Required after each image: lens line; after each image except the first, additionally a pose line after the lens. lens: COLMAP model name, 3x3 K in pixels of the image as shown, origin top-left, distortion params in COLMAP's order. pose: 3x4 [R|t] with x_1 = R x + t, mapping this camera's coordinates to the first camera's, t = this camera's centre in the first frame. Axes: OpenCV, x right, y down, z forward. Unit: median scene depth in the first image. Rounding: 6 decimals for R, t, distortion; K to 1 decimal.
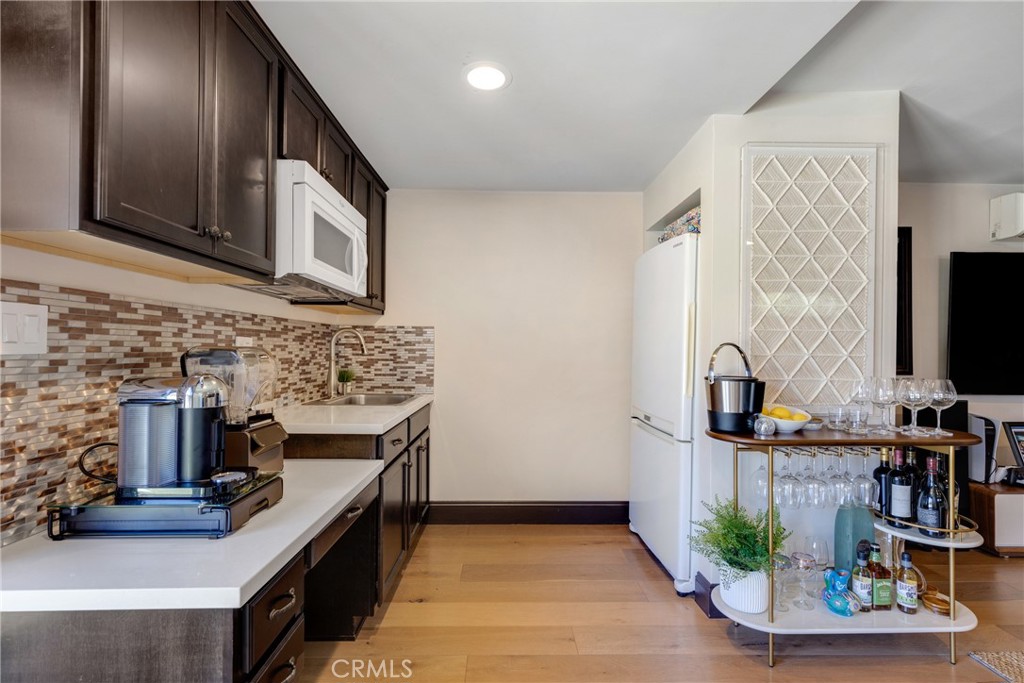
lens RADIAL K [[439.8, 0, 509.5], [0, 439.8, 348.6], [0, 0, 1]] dist [0.018410, 0.000040]
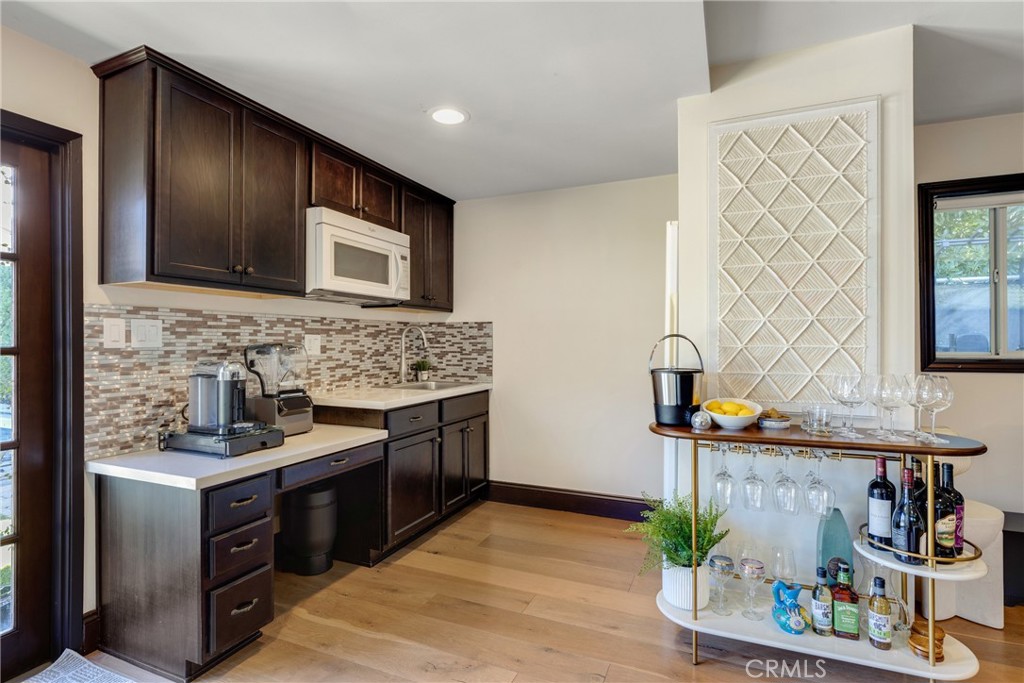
lens RADIAL K [[469.1, 0, 512.0], [0, 469.1, 341.5], [0, 0, 1]] dist [0.012438, -0.000151]
pose [[0.918962, -0.007526, -0.394275, 0.584776], [0.007828, 0.999969, -0.000842, 0.001243], [0.394269, -0.002313, 0.918992, -0.101427]]
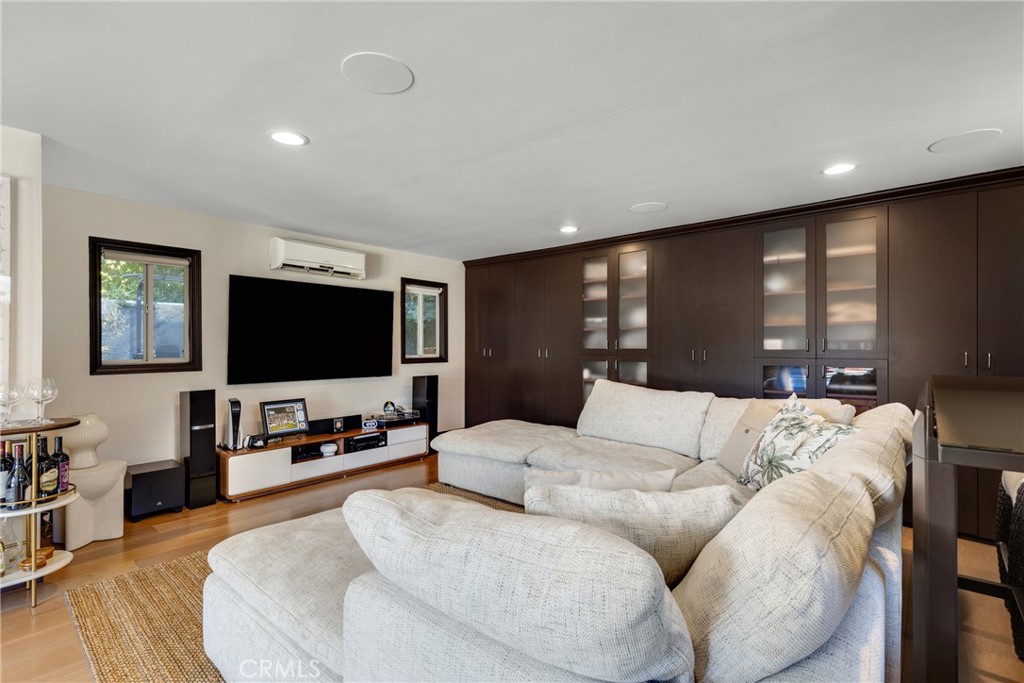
lens RADIAL K [[469.1, 0, 512.0], [0, 469.1, 341.5], [0, 0, 1]] dist [0.012438, -0.000151]
pose [[0.651162, 0.000797, 0.758938, 0.793047], [-0.000912, 1.000000, -0.000267, -0.035517], [-0.758938, -0.000518, 0.651163, -0.812876]]
